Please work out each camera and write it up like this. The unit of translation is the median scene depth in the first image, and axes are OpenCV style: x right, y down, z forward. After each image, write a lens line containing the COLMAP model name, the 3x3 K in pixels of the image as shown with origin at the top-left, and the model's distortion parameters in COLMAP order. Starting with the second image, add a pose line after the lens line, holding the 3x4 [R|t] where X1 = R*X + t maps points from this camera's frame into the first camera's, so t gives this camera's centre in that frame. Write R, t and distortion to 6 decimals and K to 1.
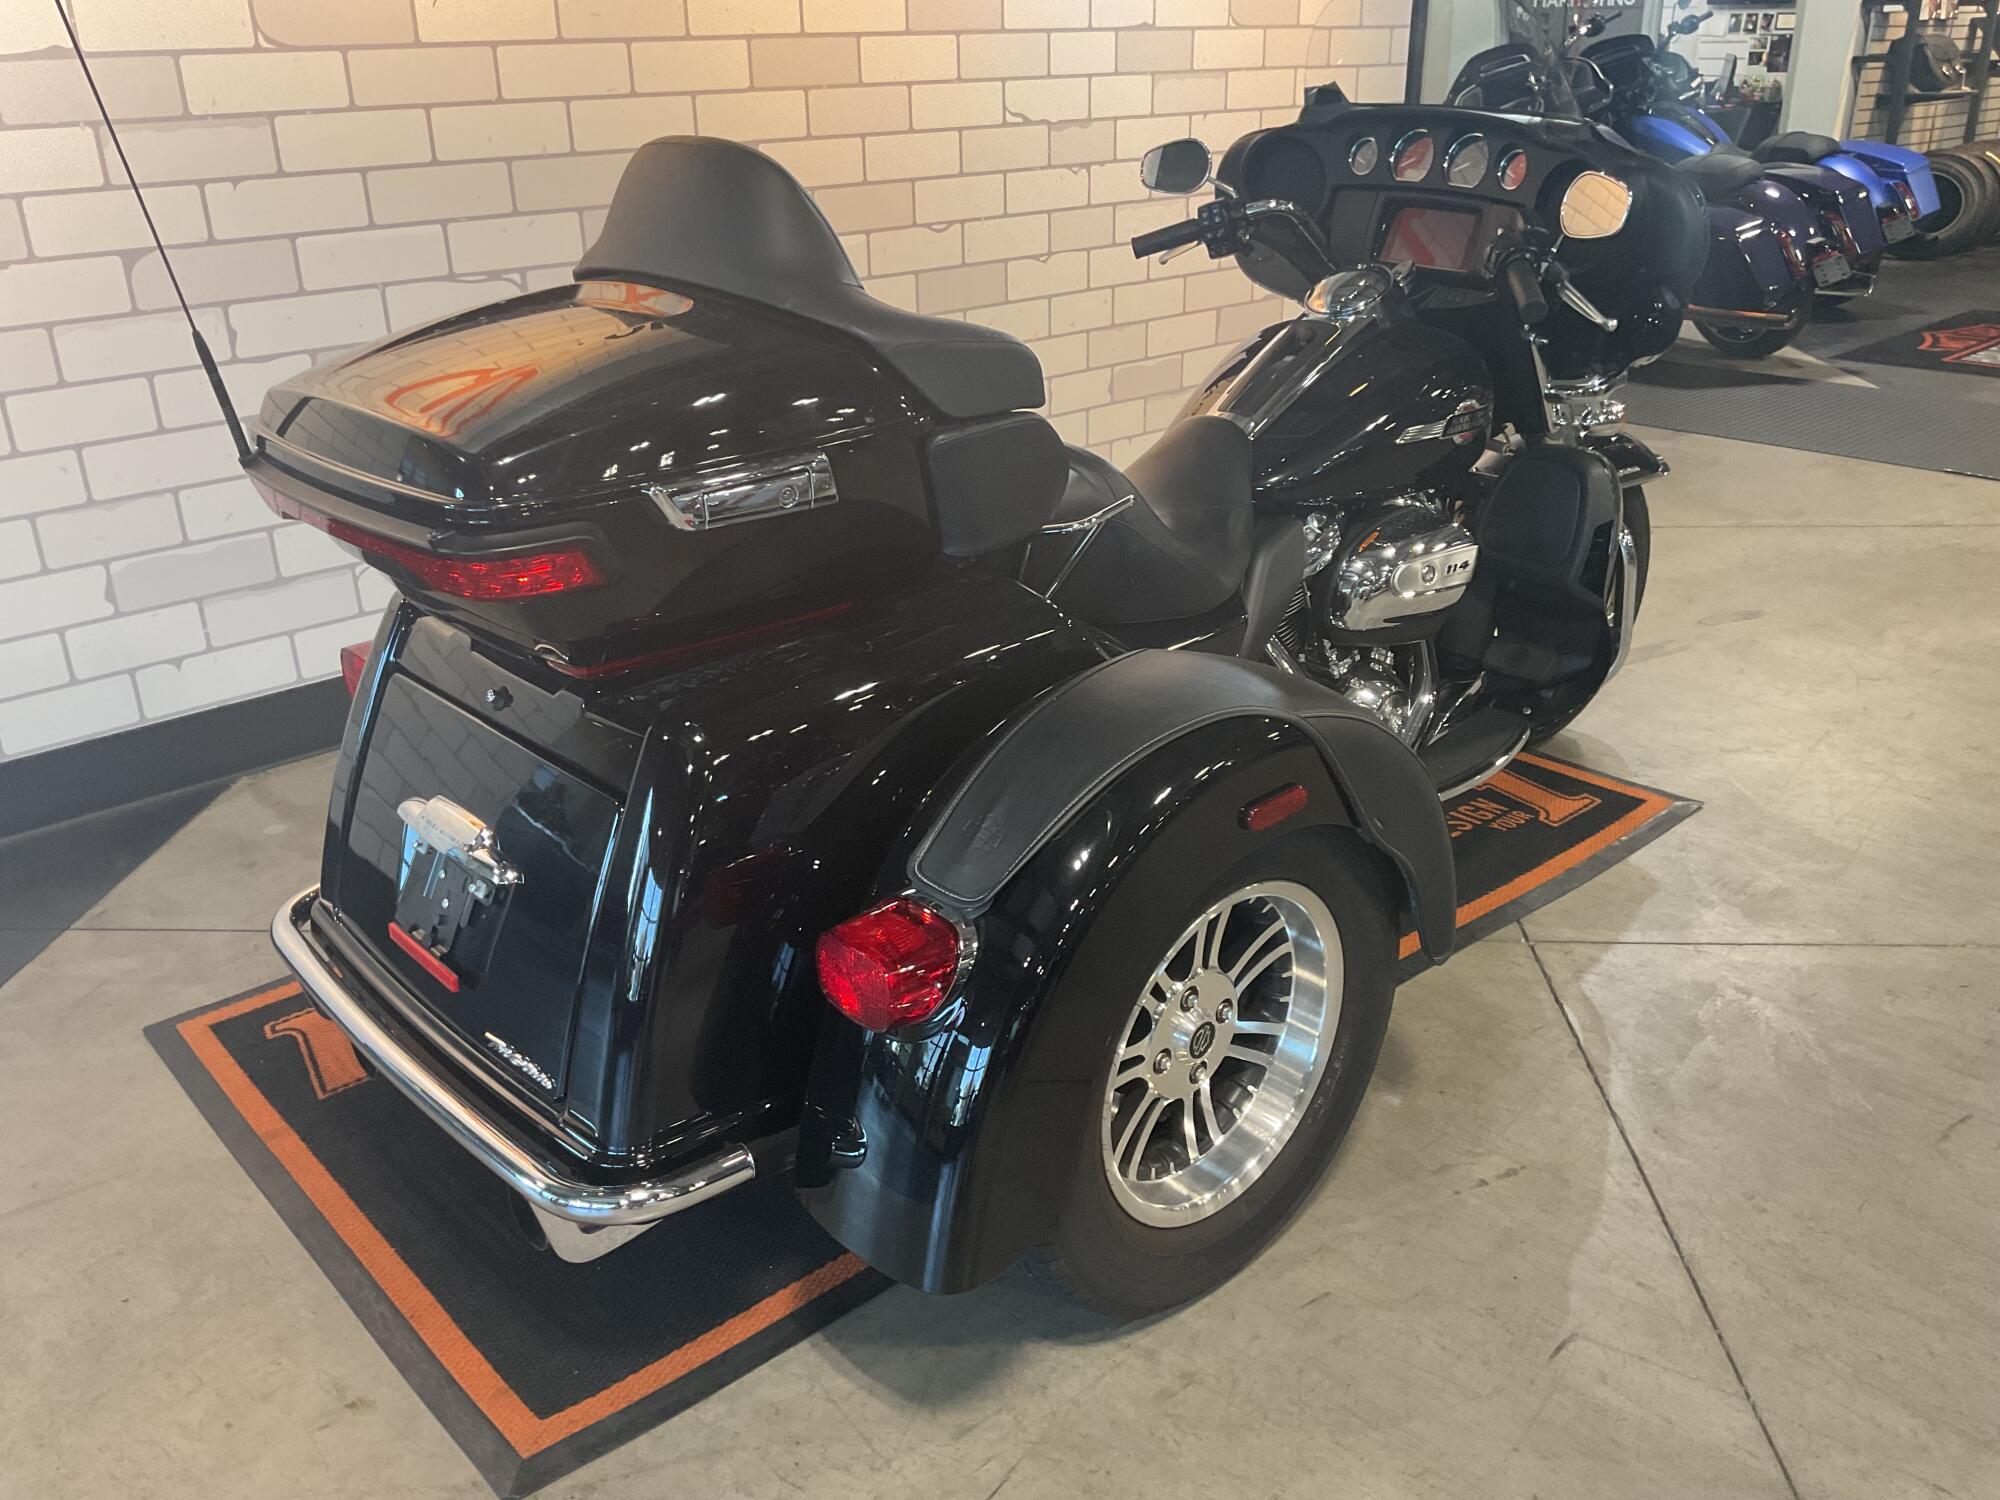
lens RADIAL K [[1700.3, 0, 1003.1], [0, 1700.3, 747.1], [0, 0, 1]] dist [-0.024528, -0.012978]
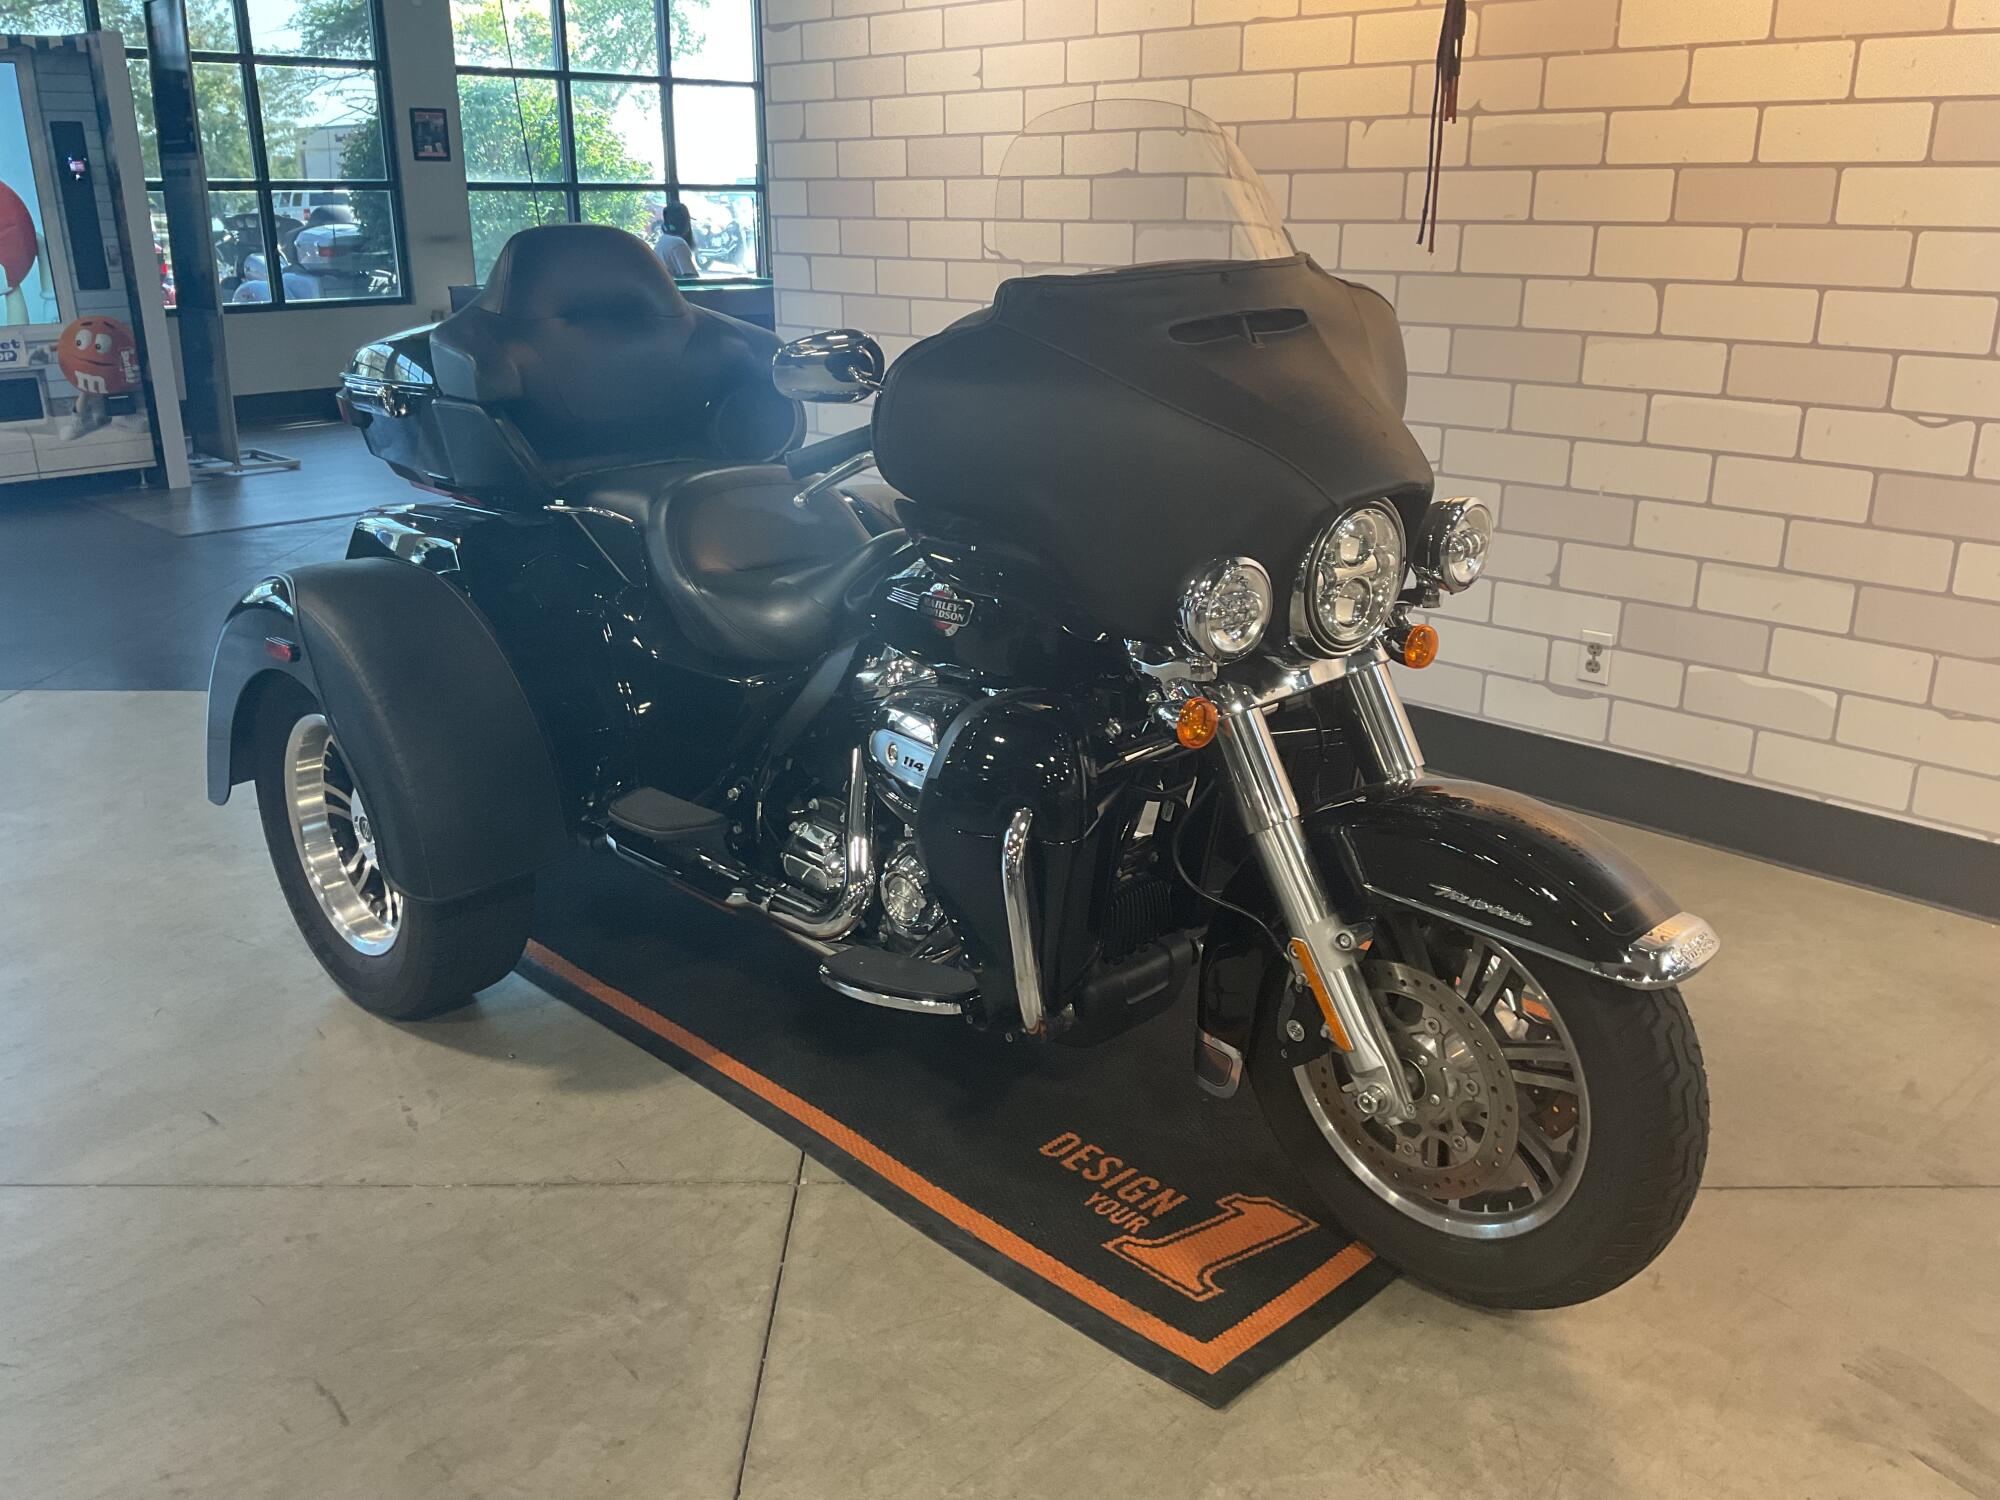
lens RADIAL K [[1700.3, 0, 1003.1], [0, 1700.3, 747.1], [0, 0, 1]] dist [-0.024528, -0.012978]
pose [[0.044796, 0.333729, -0.941604, 0.931211], [-0.371138, 0.880650, 0.294469, -0.338679], [0.927497, 0.336274, 0.163309, 0.759622]]
